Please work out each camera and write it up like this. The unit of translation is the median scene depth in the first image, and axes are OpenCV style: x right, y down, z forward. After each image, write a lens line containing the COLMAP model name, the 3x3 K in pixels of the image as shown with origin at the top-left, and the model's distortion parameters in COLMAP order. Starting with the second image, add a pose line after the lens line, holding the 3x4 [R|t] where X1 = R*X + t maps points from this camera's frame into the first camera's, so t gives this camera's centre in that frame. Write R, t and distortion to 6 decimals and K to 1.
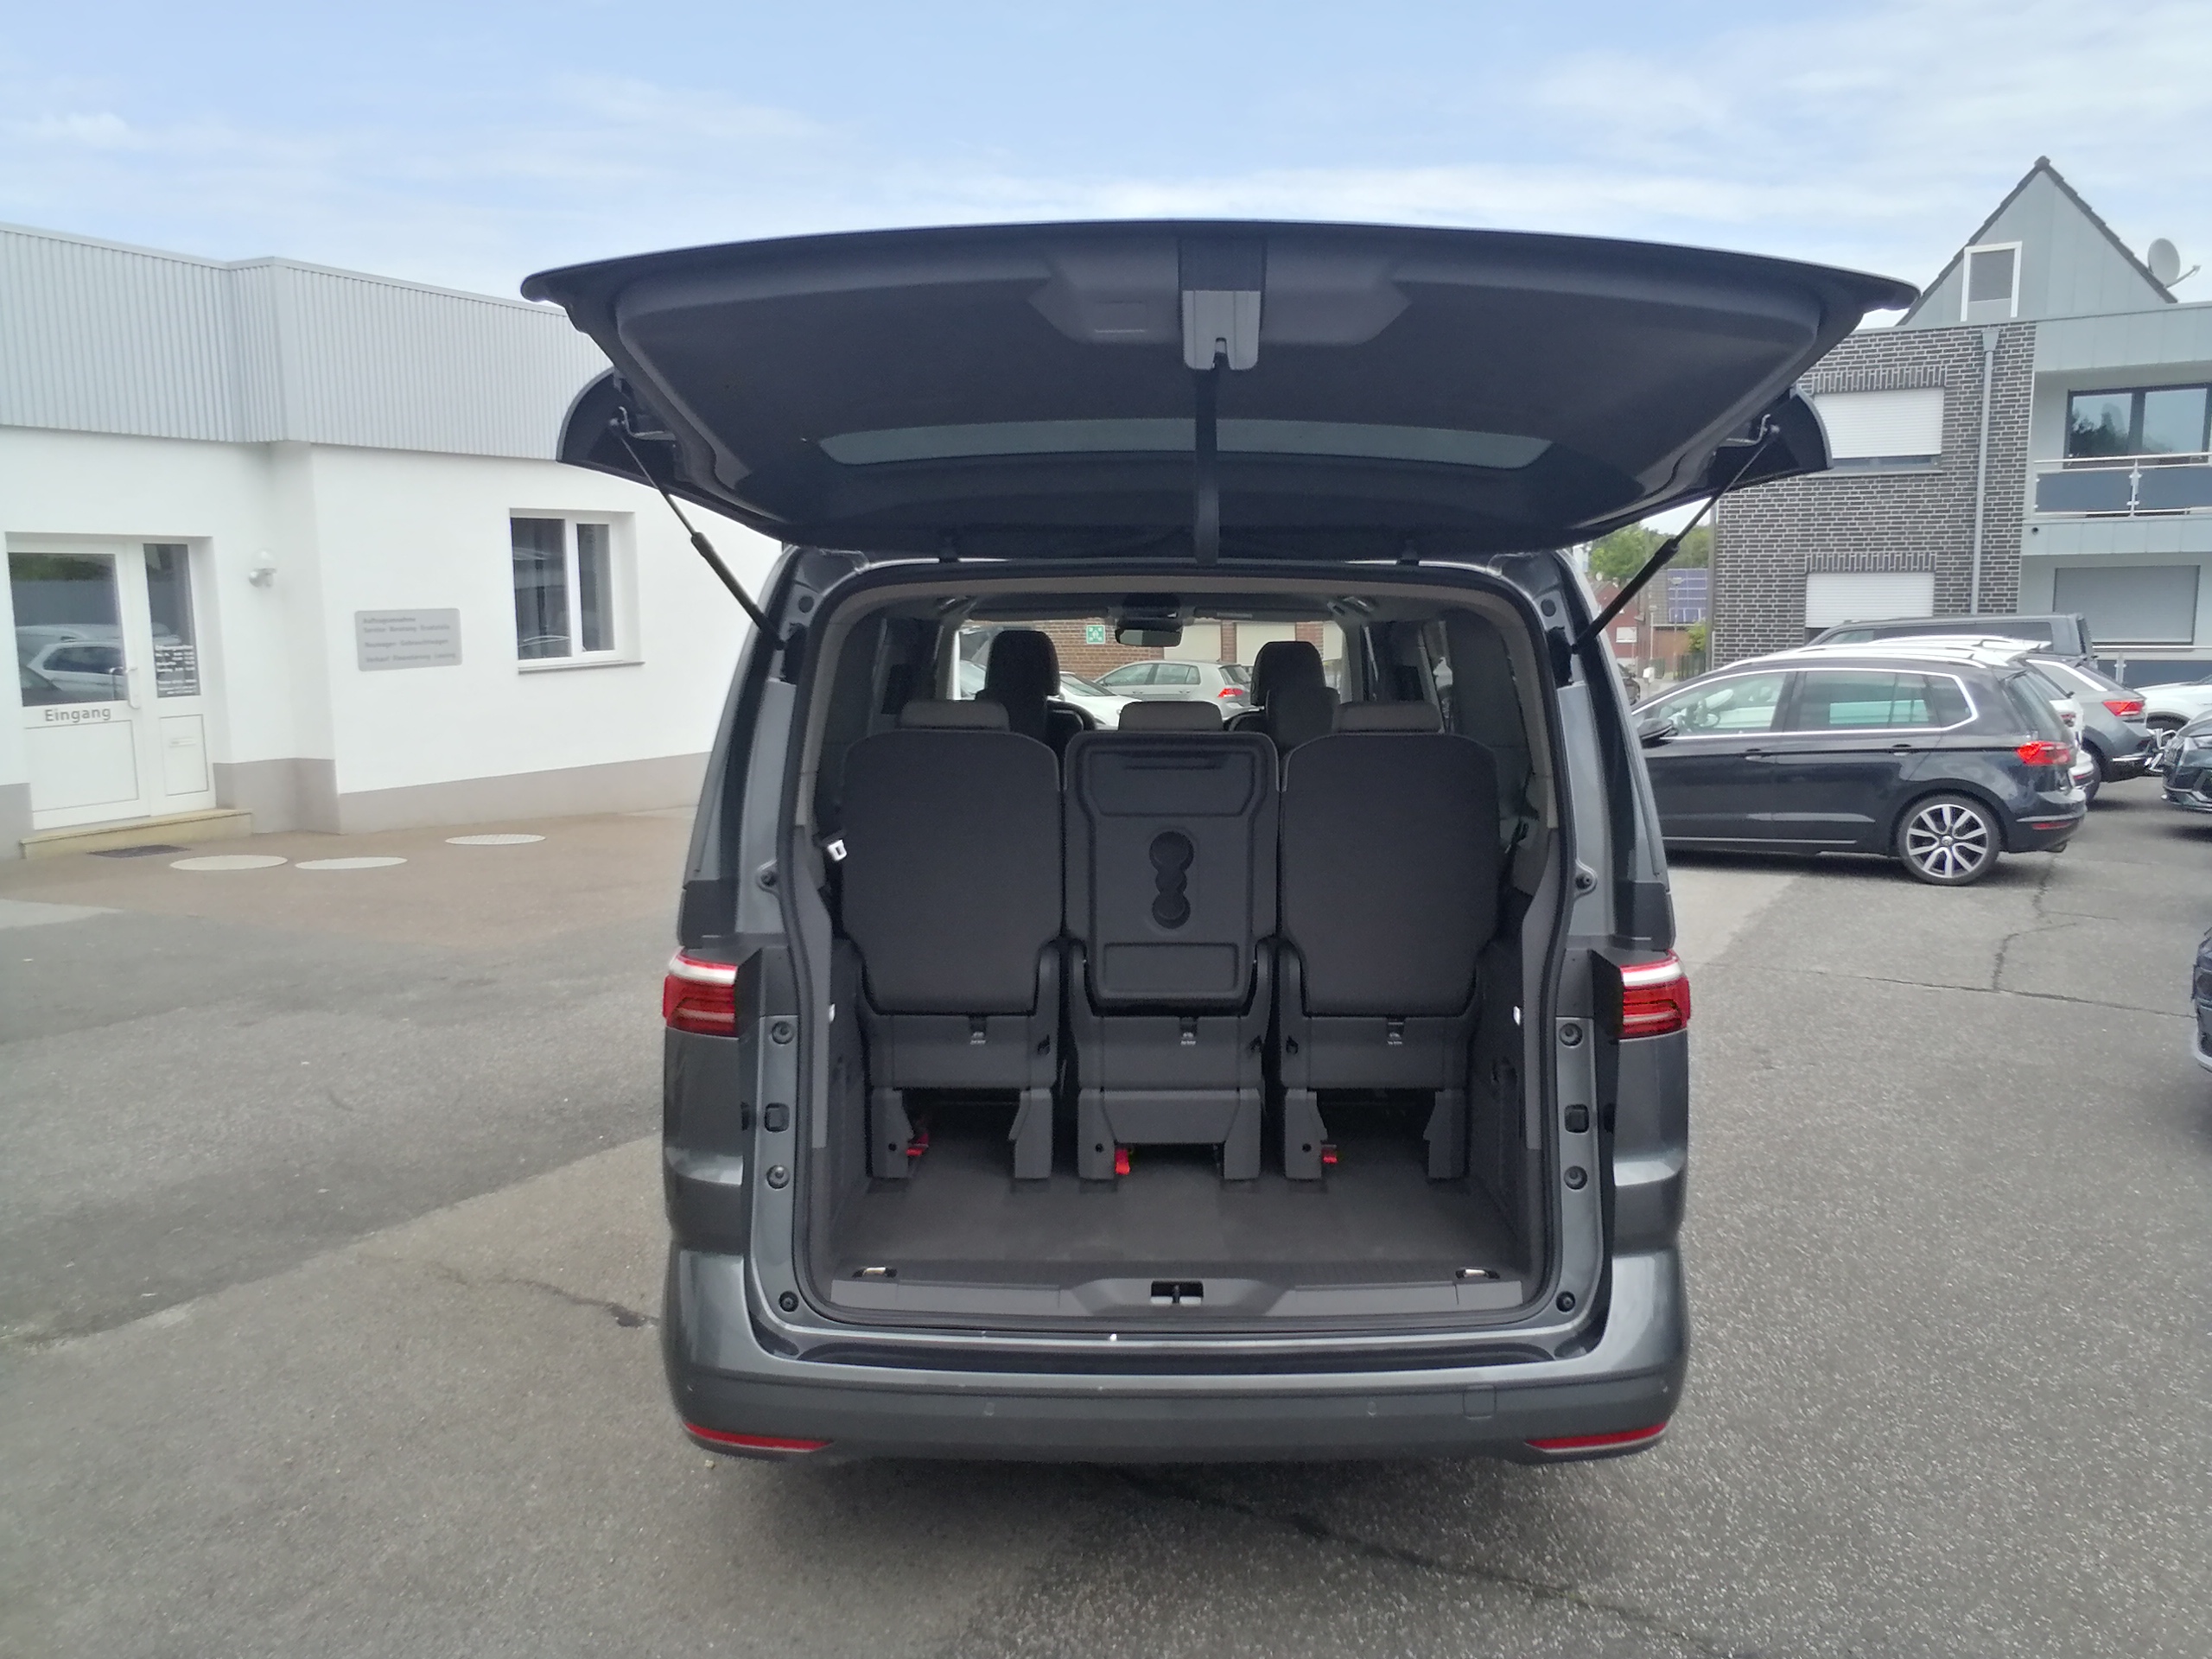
lens RADIAL K [[1751.0, 0, 1140.8], [0, 1751.0, 793.6], [0, 0, 1]] dist [-0.012403, 0.086690]
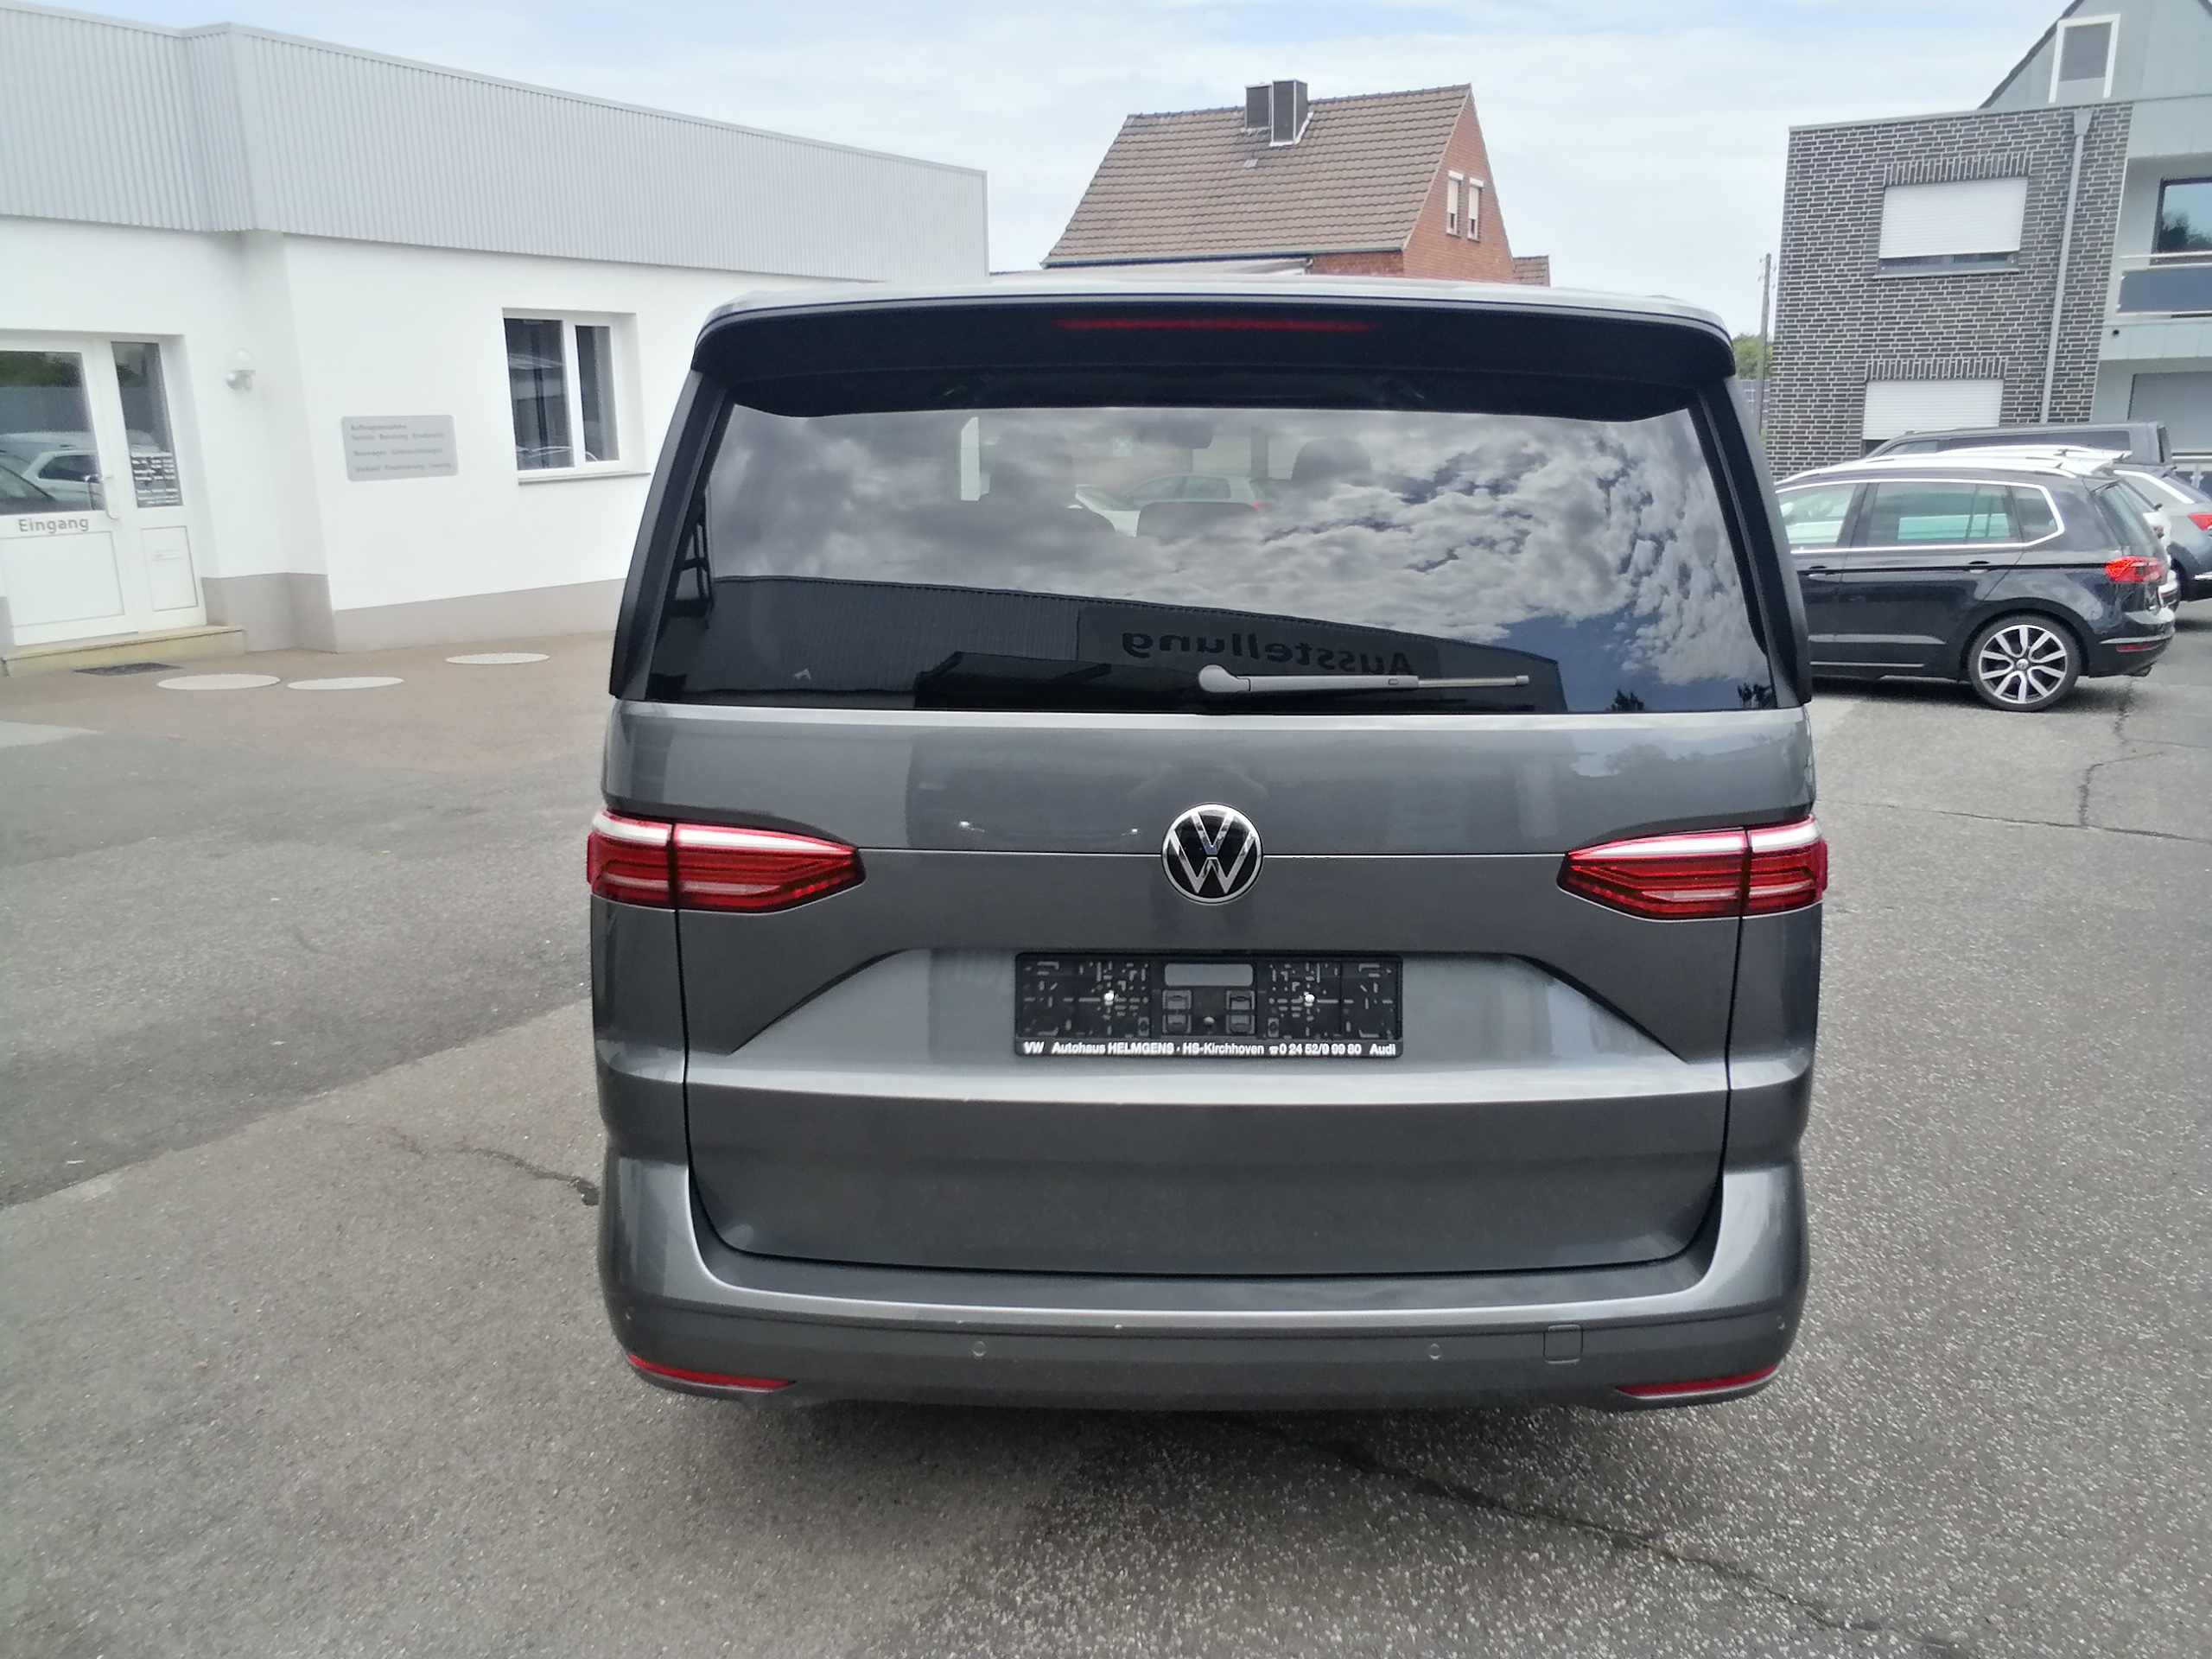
lens RADIAL K [[1764.9, 0, 1143.6], [0, 1764.9, 790.1], [0, 0, 1]] dist [-0.041133, 0.129722]
pose [[0.999894, 0.003580, -0.014078, 0.002116], [-0.002140, 0.994880, 0.101037, -0.000767], [0.014367, -0.100996, 0.994783, 0.117519]]
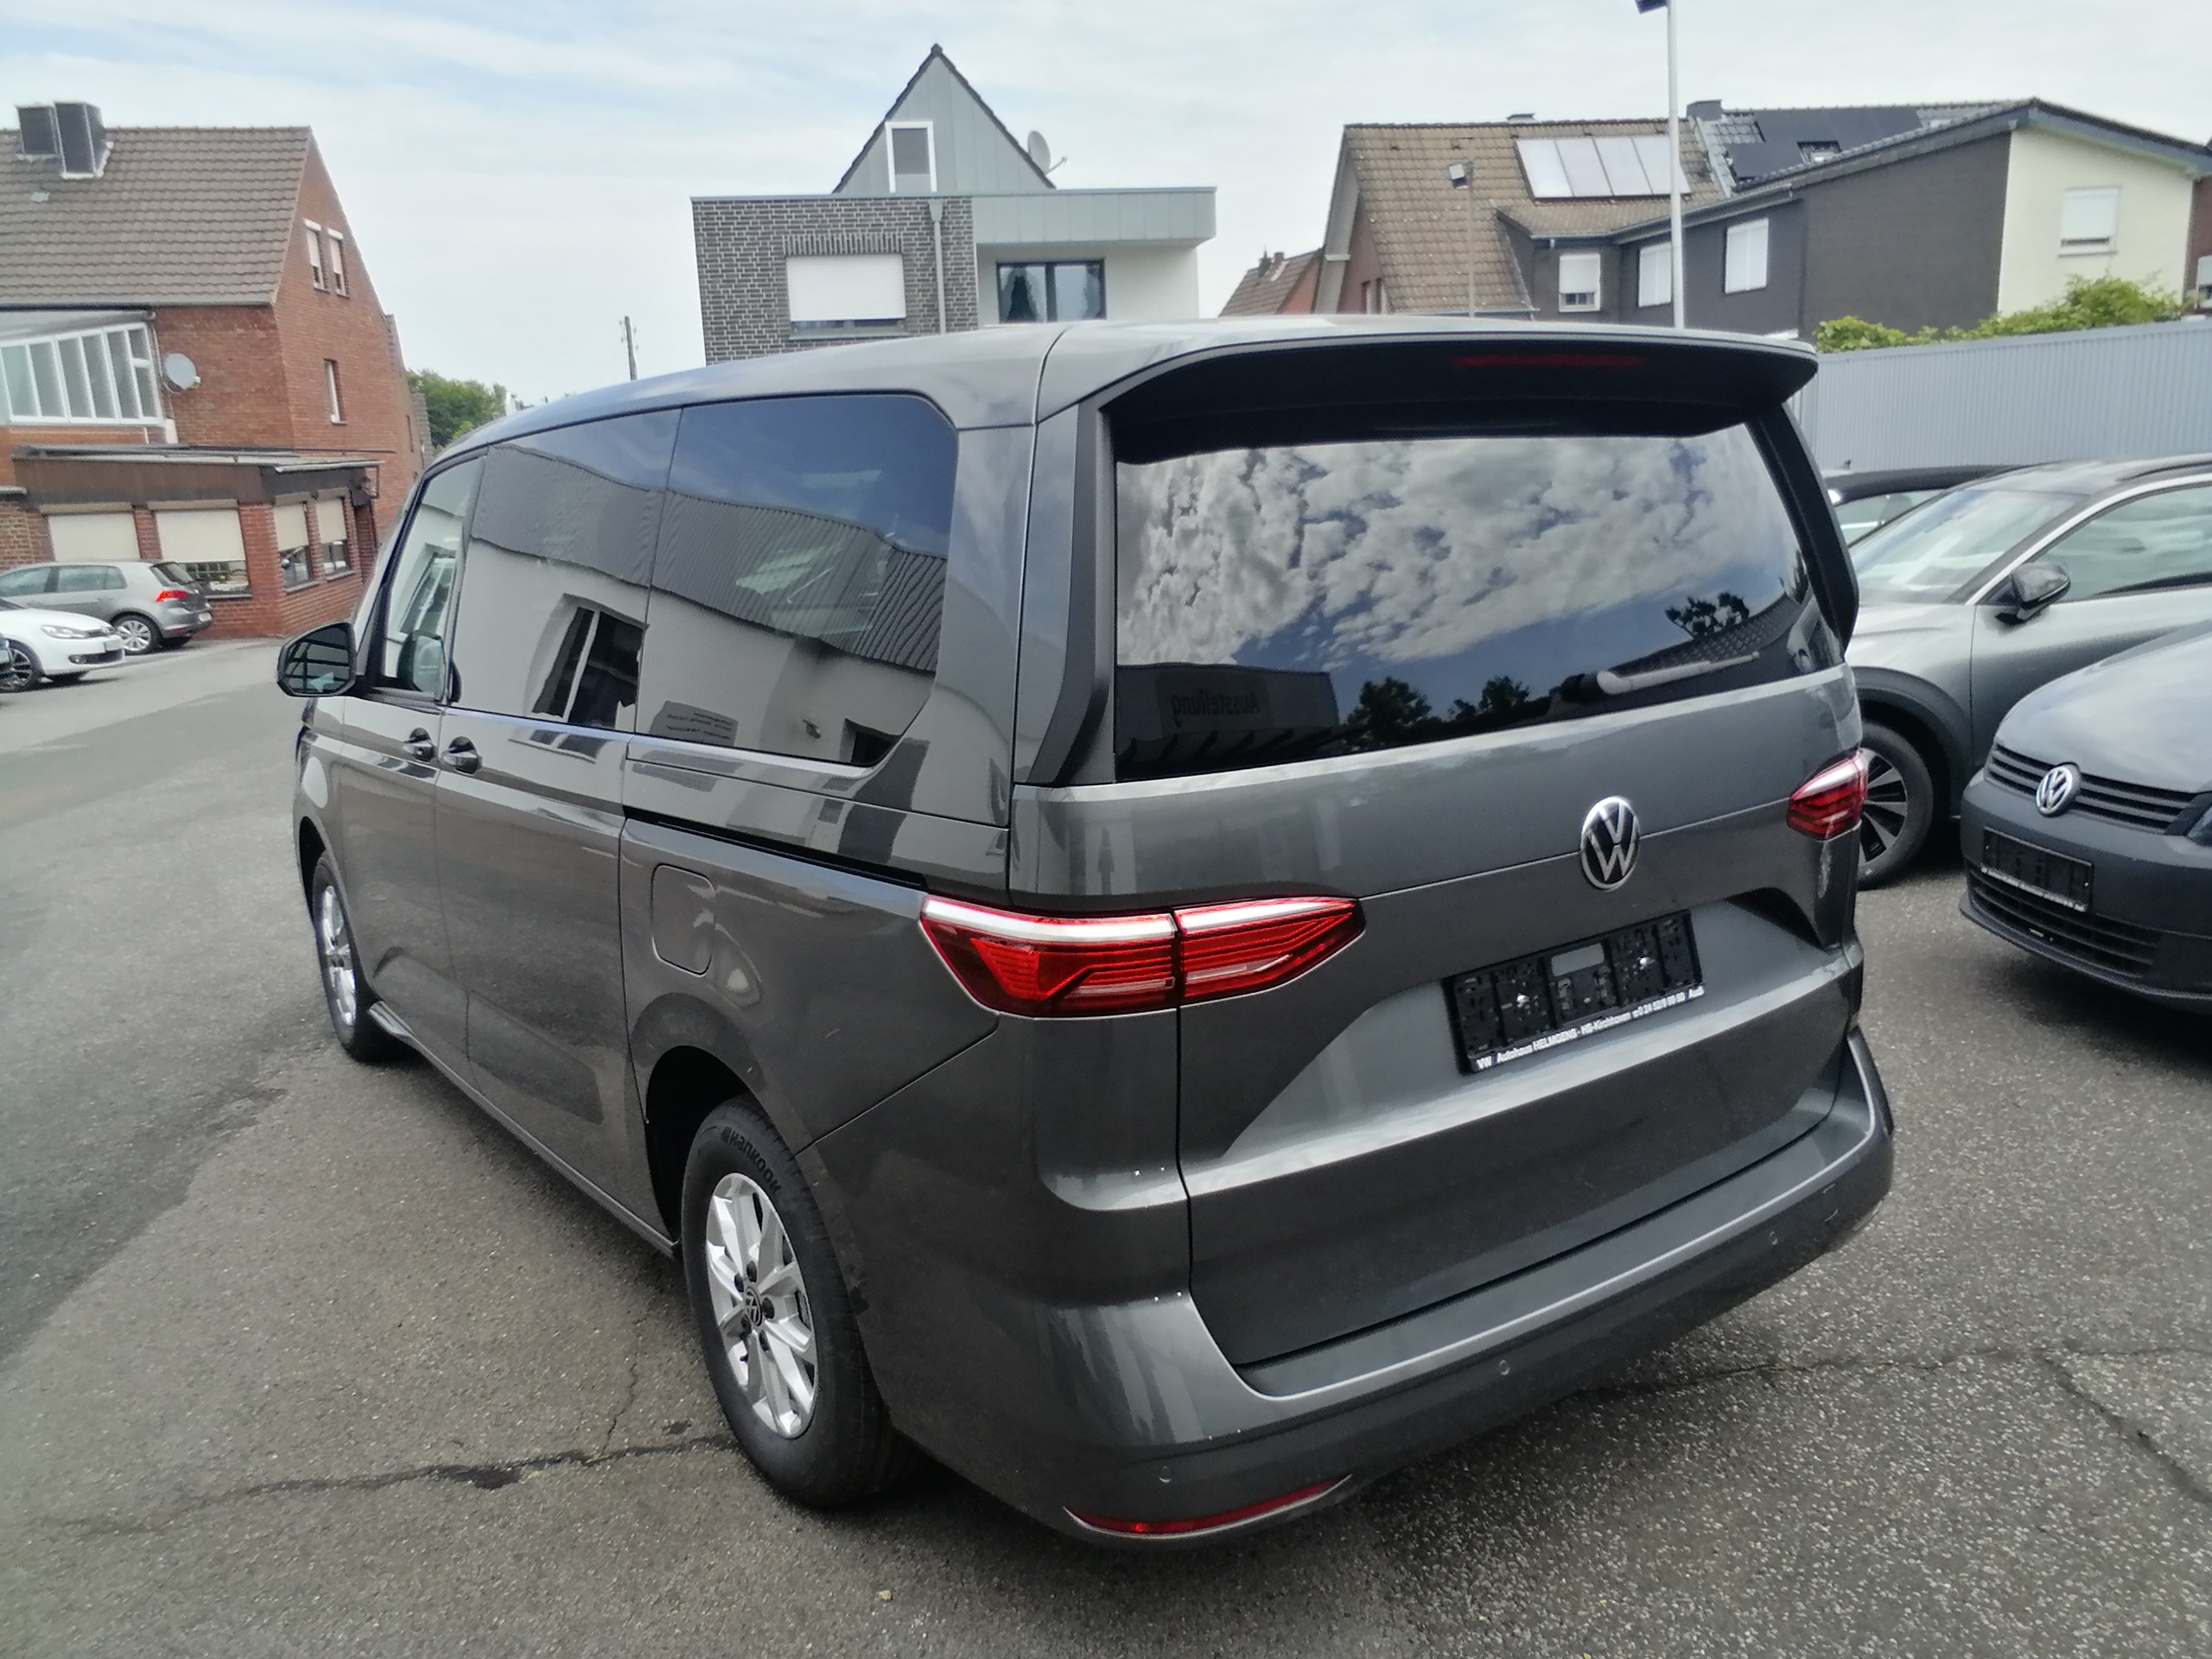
lens RADIAL K [[1751.0, 0, 1140.8], [0, 1751.0, 793.6], [0, 0, 1]] dist [-0.012403, 0.086690]
pose [[0.808659, -0.143370, 0.570539, -0.424306], [0.102548, 0.989353, 0.103266, -0.018779], [-0.579270, -0.025000, 0.814752, 0.262927]]
